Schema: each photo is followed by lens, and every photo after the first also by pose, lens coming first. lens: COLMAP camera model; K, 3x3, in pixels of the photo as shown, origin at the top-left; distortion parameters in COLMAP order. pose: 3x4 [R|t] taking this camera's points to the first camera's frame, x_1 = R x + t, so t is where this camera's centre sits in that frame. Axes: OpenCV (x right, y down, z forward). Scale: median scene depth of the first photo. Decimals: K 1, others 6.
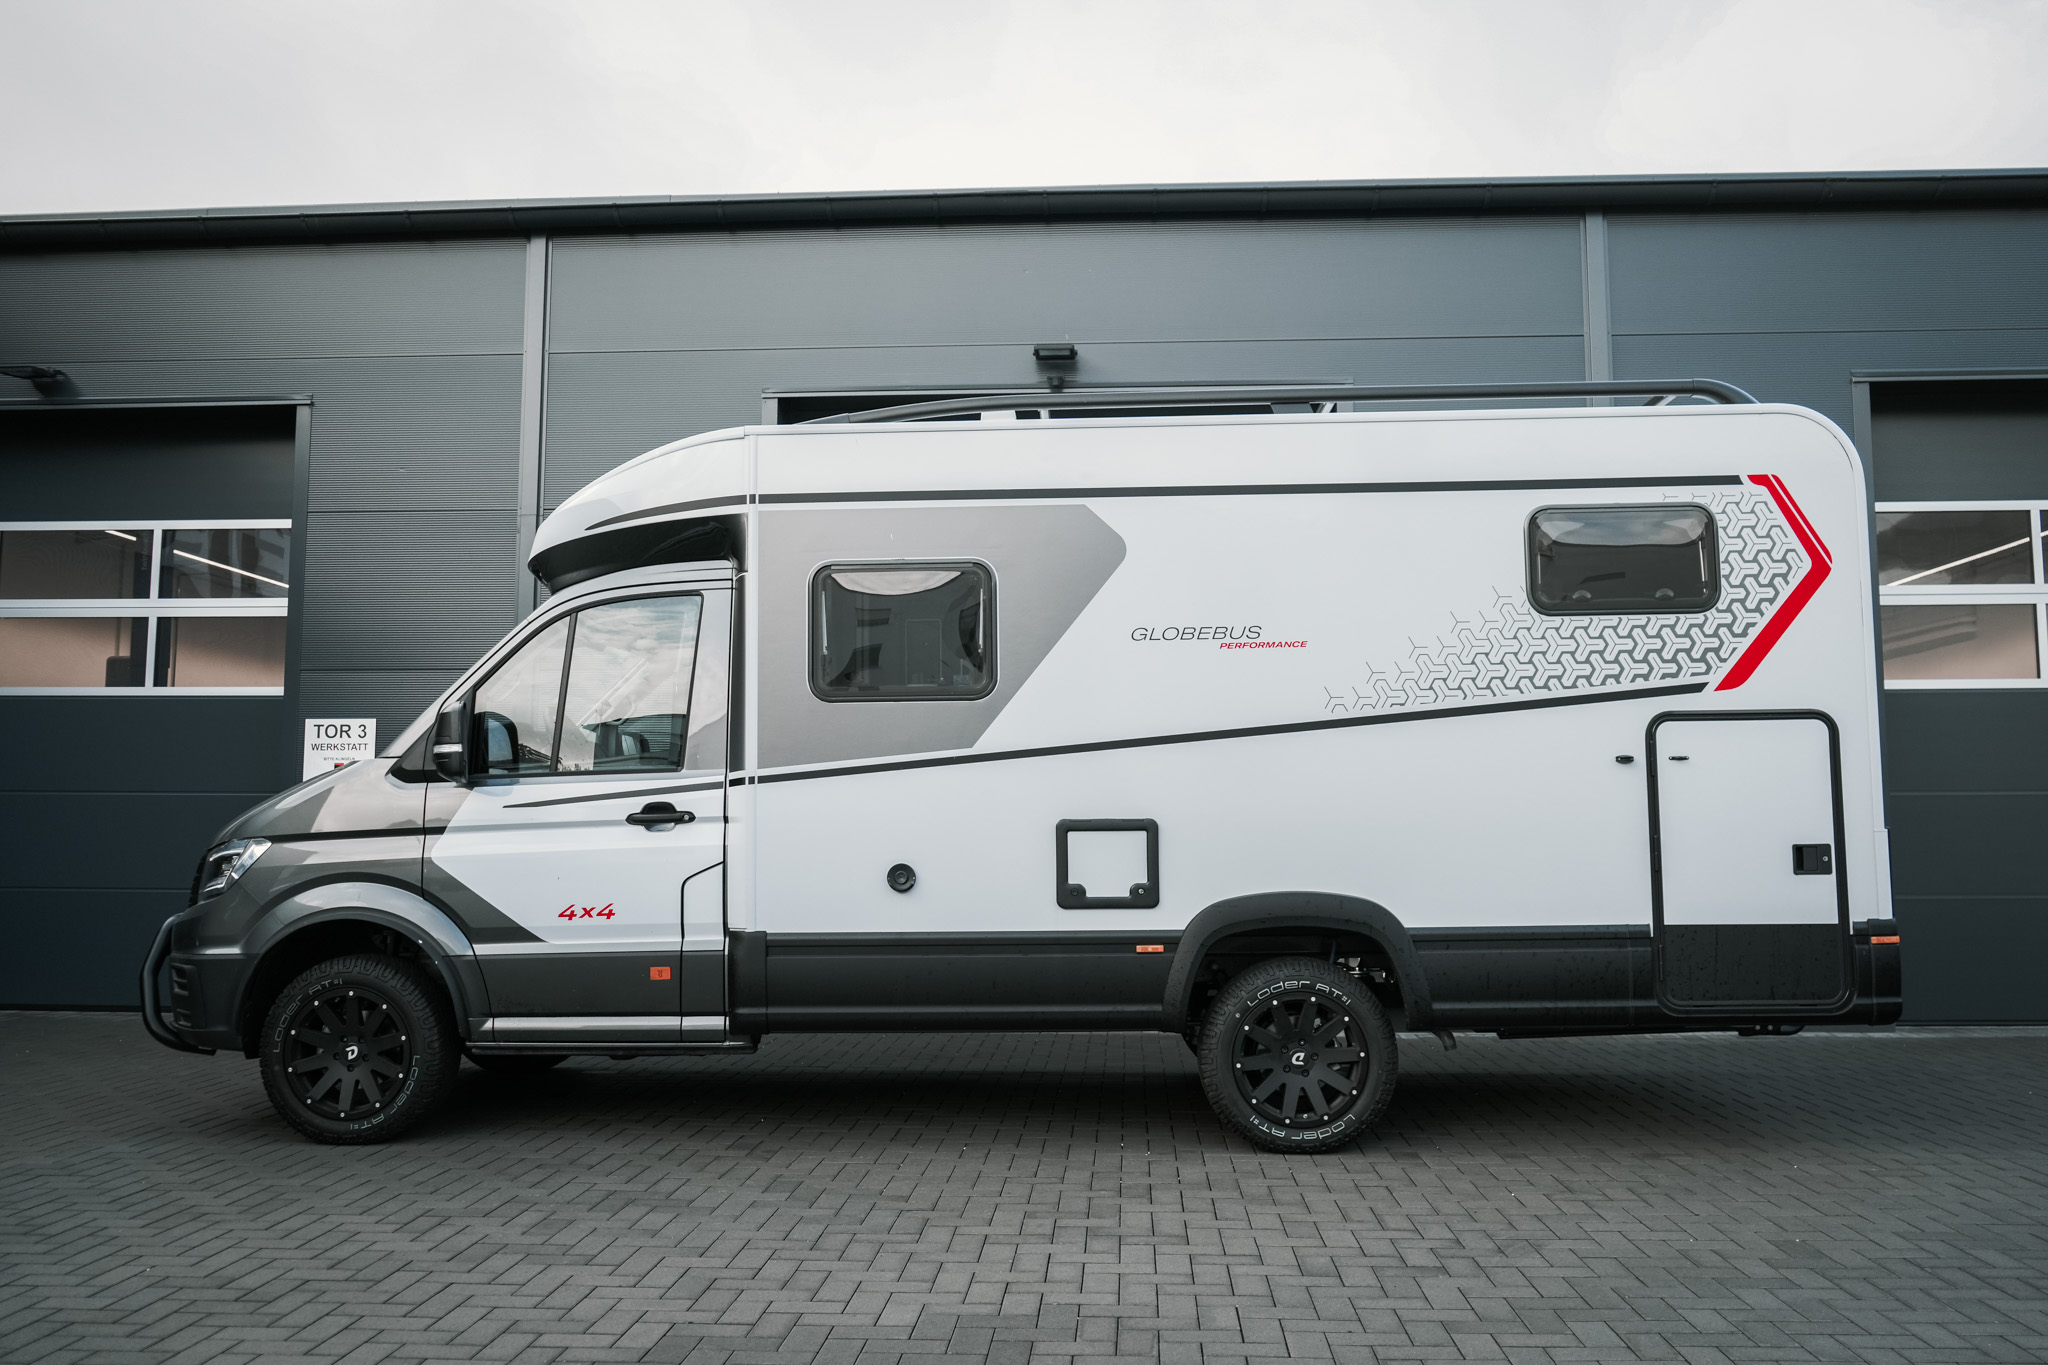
lens RADIAL K [[1636.7, 0, 1013.2], [0, 1636.7, 697.6], [0, 0, 1]] dist [-0.022940, 0.020227]
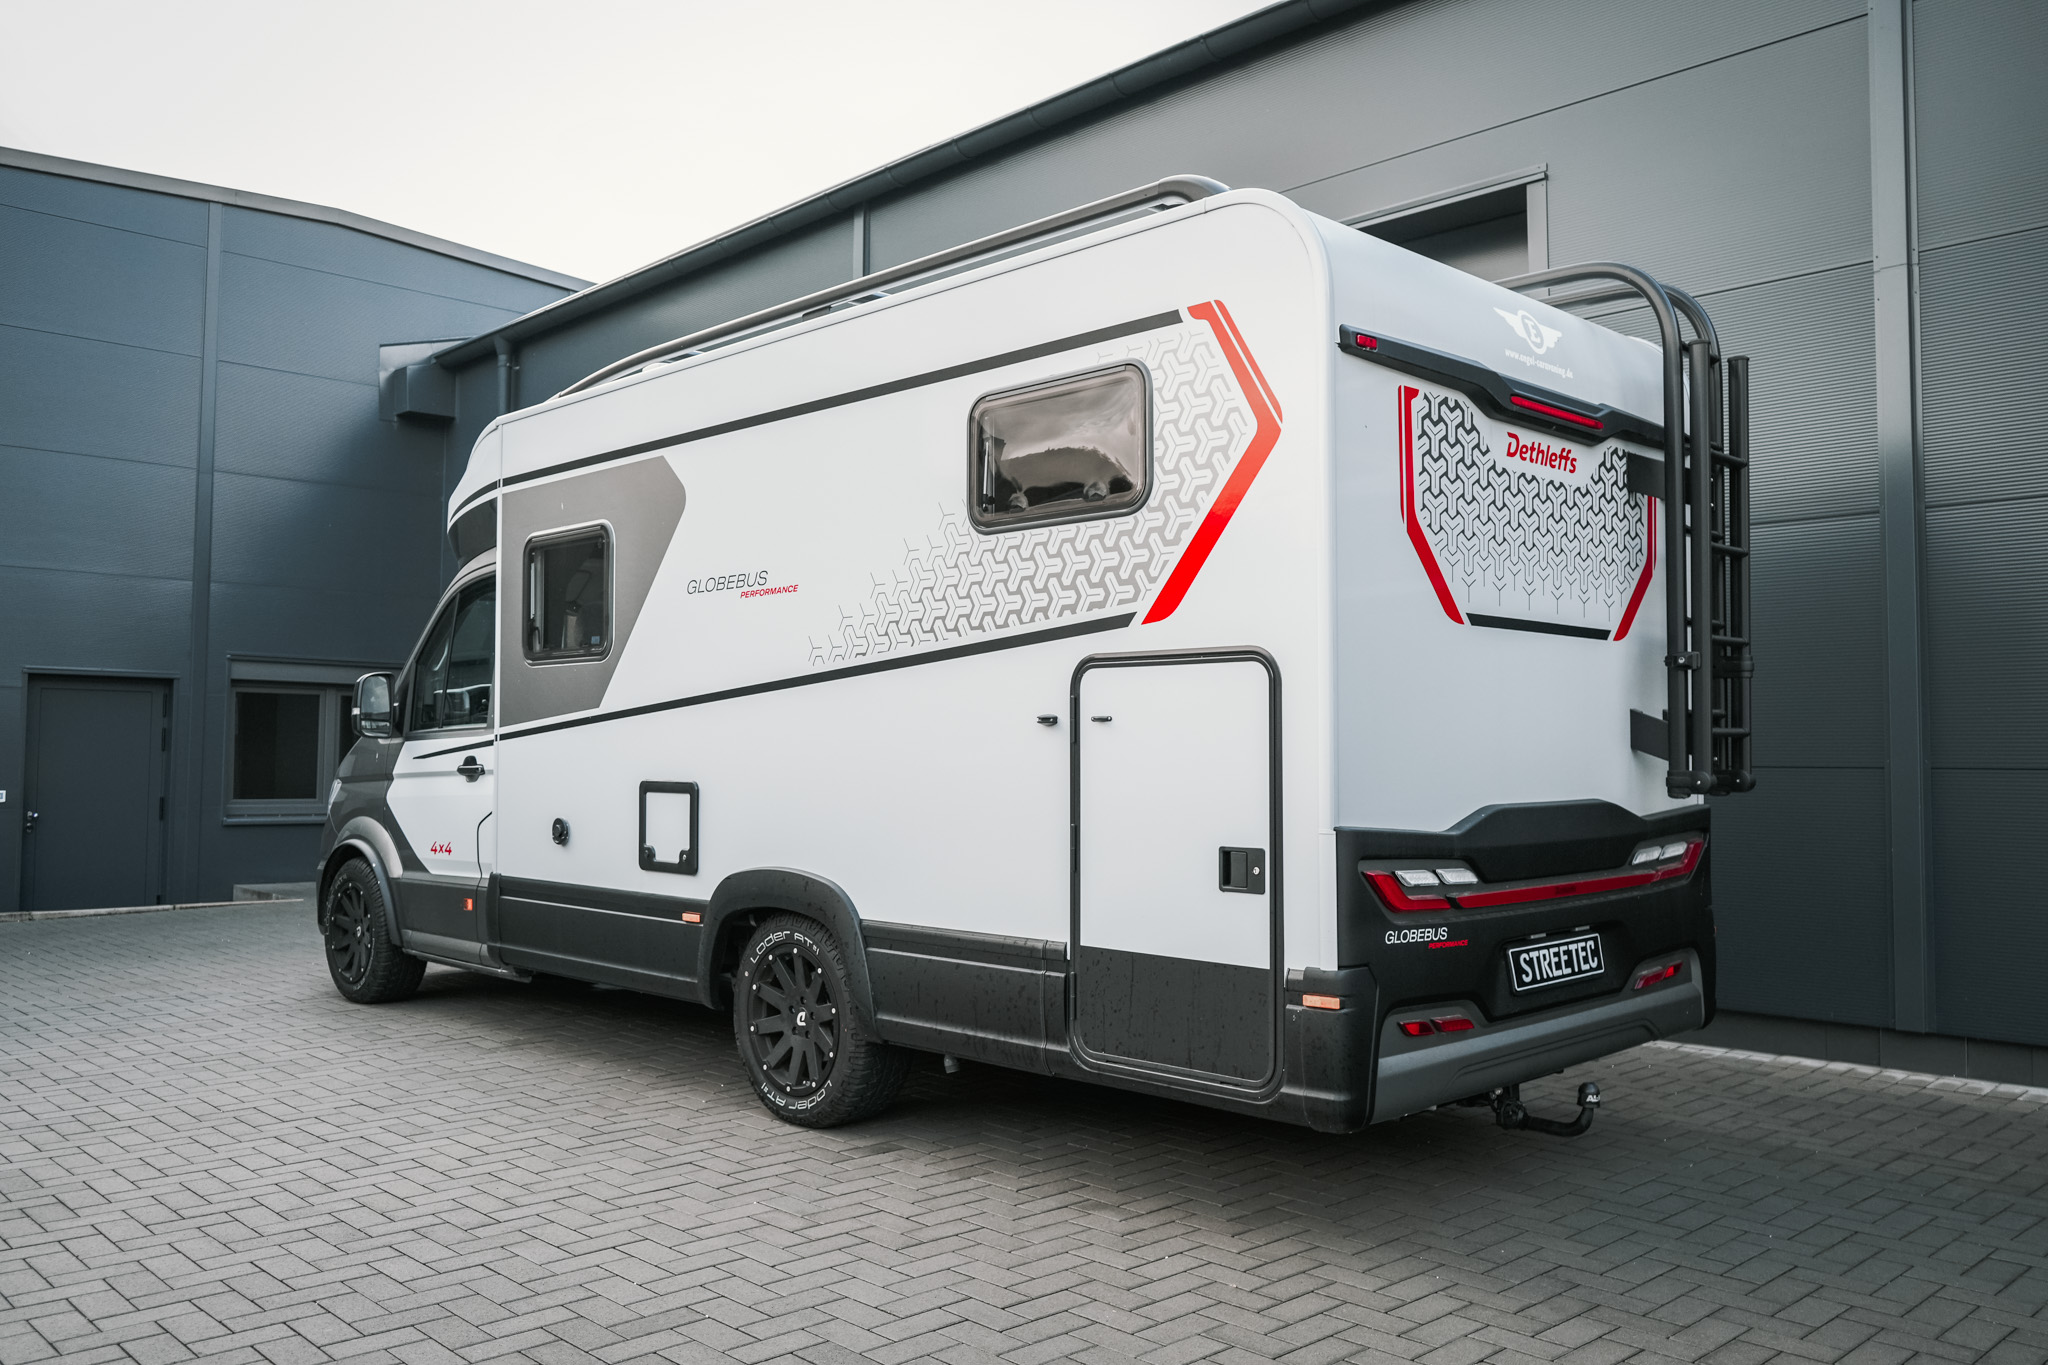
lens RADIAL K [[1636.7, 0, 1012.2], [0, 1636.7, 680.6], [0, 0, 1]] dist [-0.022940, 0.020227]
pose [[0.727455, -0.016958, -0.685946, 0.855855], [0.047846, 0.998515, 0.026055, -0.000720], [0.684485, -0.051773, 0.727186, 0.433683]]
